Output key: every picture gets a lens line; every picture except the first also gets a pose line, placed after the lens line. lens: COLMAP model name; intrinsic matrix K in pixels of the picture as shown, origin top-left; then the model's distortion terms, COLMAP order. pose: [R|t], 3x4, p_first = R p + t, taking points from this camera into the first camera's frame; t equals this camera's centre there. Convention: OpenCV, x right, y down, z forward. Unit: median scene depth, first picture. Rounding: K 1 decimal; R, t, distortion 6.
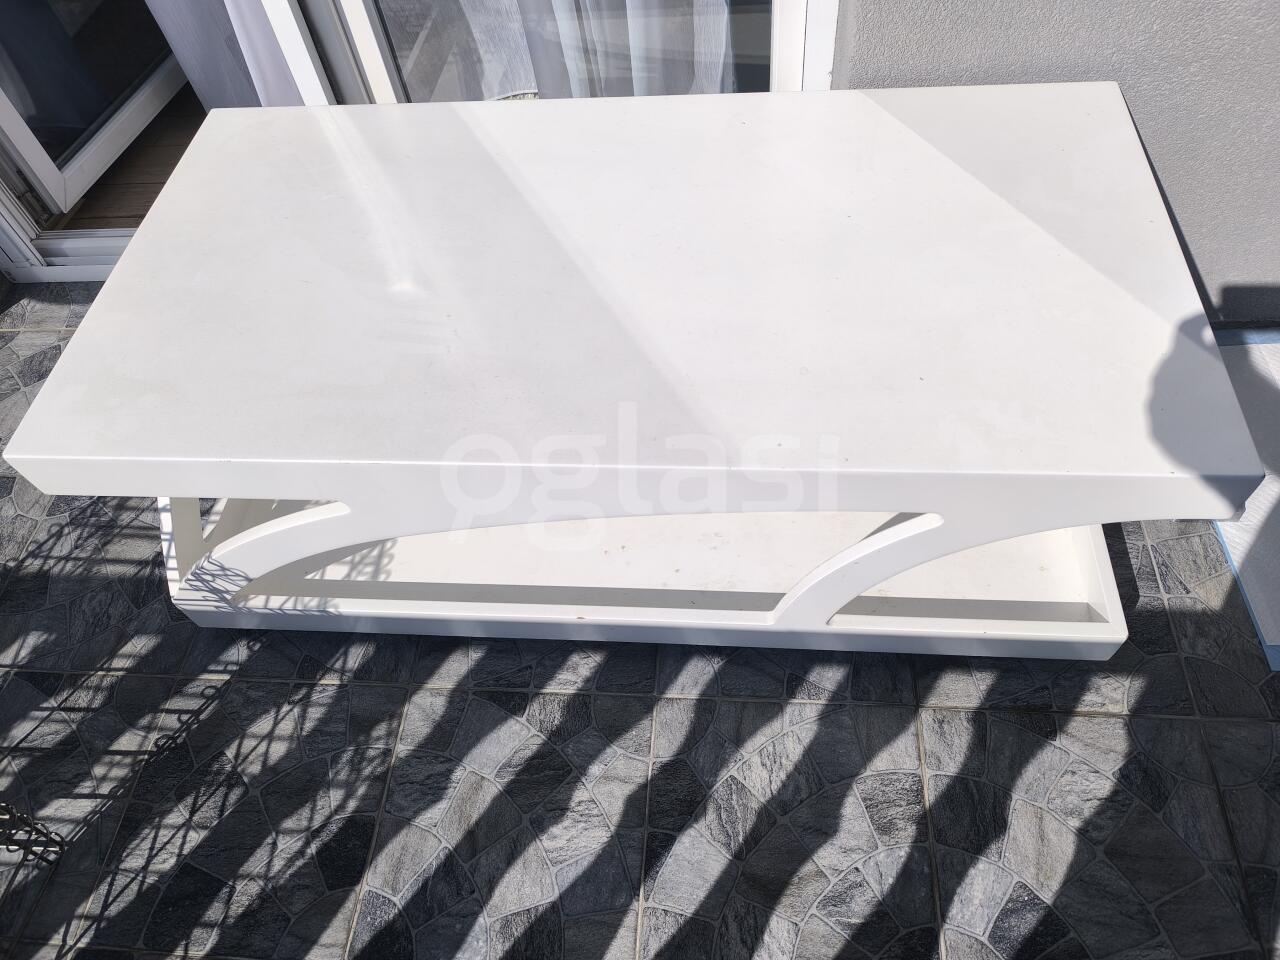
lens RADIAL K [[897.9, 0, 654.7], [0, 897.9, 465.6], [0, 0, 1]] dist [0.028826, -0.043161]
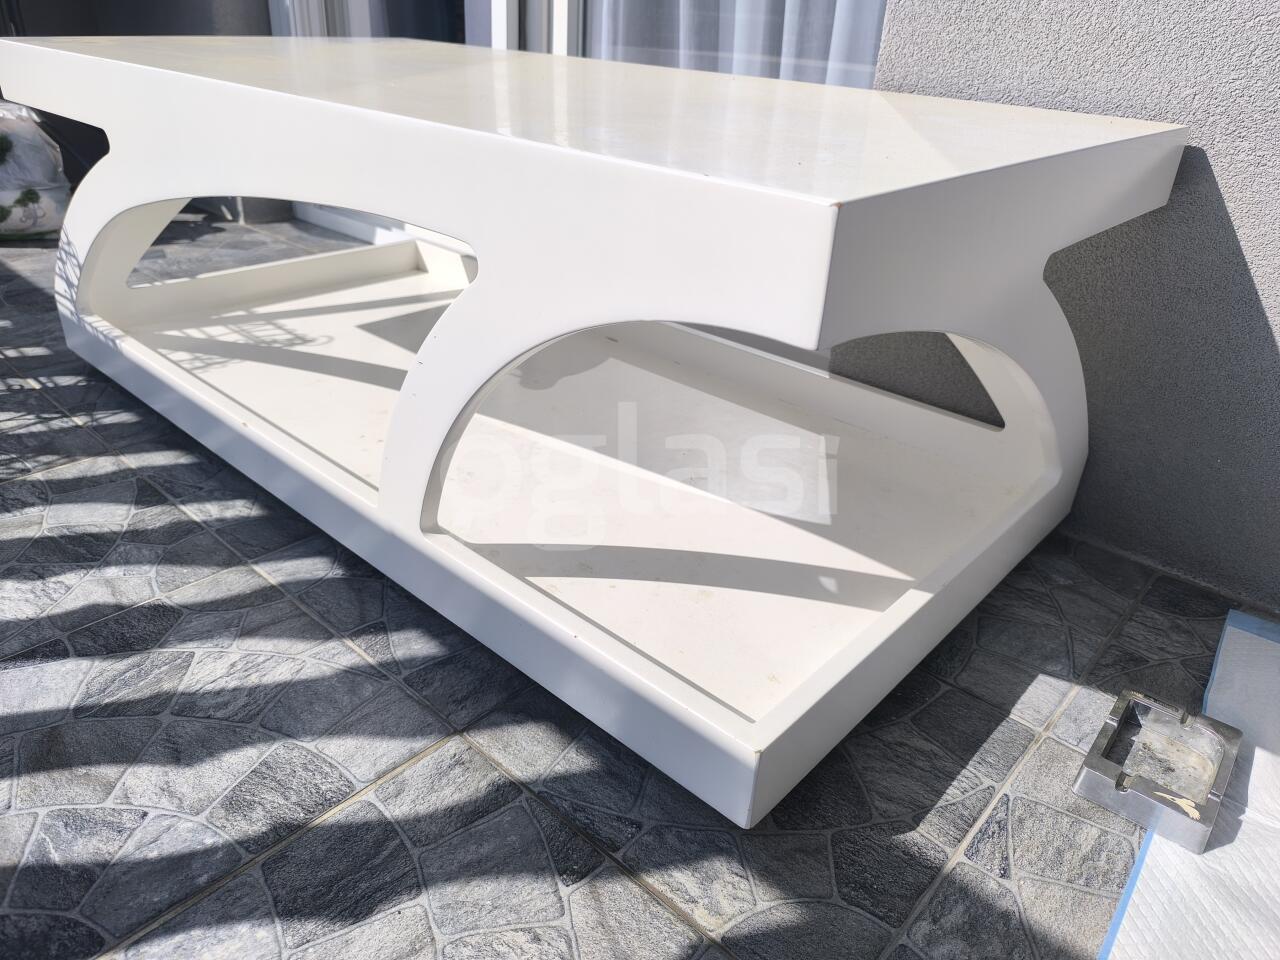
lens RADIAL K [[897.9, 0, 654.7], [0, 897.9, 465.6], [0, 0, 1]] dist [0.028826, -0.043161]
pose [[0.785979, 0.385087, -0.483678, 0.633352], [-0.561599, 0.771851, -0.298081, 0.238770], [0.258541, 0.505919, 0.822923, 0.445278]]
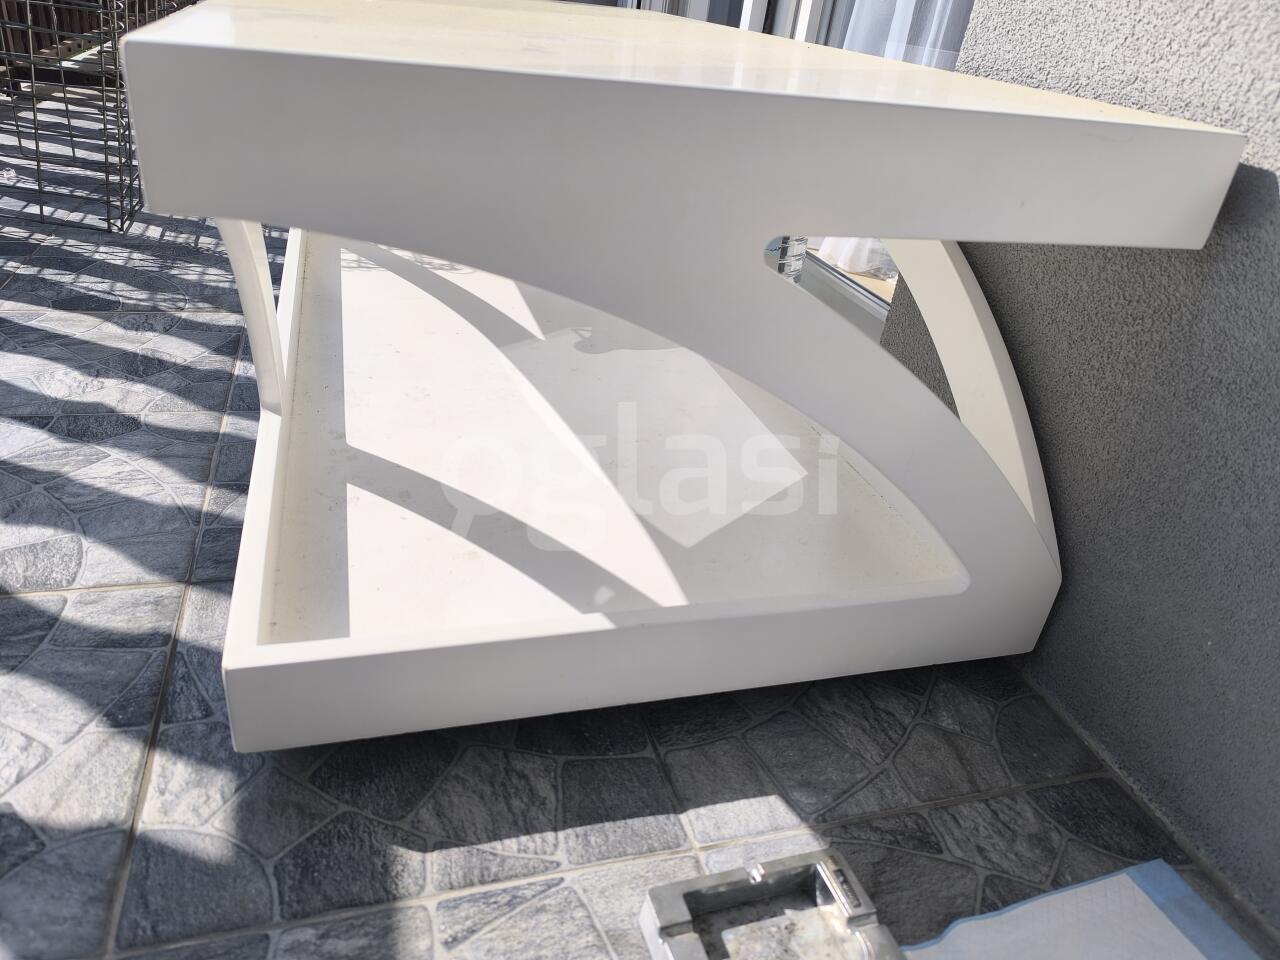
lens RADIAL K [[894.3, 0, 640.0], [0, 894.3, 480.0], [0, 0, 1]] dist [0.021258, -0.032628]
pose [[0.342556, 0.555665, -0.757557, 0.871355], [-0.837123, 0.546557, 0.022363, -0.064726], [0.426474, 0.626508, 0.652386, 0.677639]]
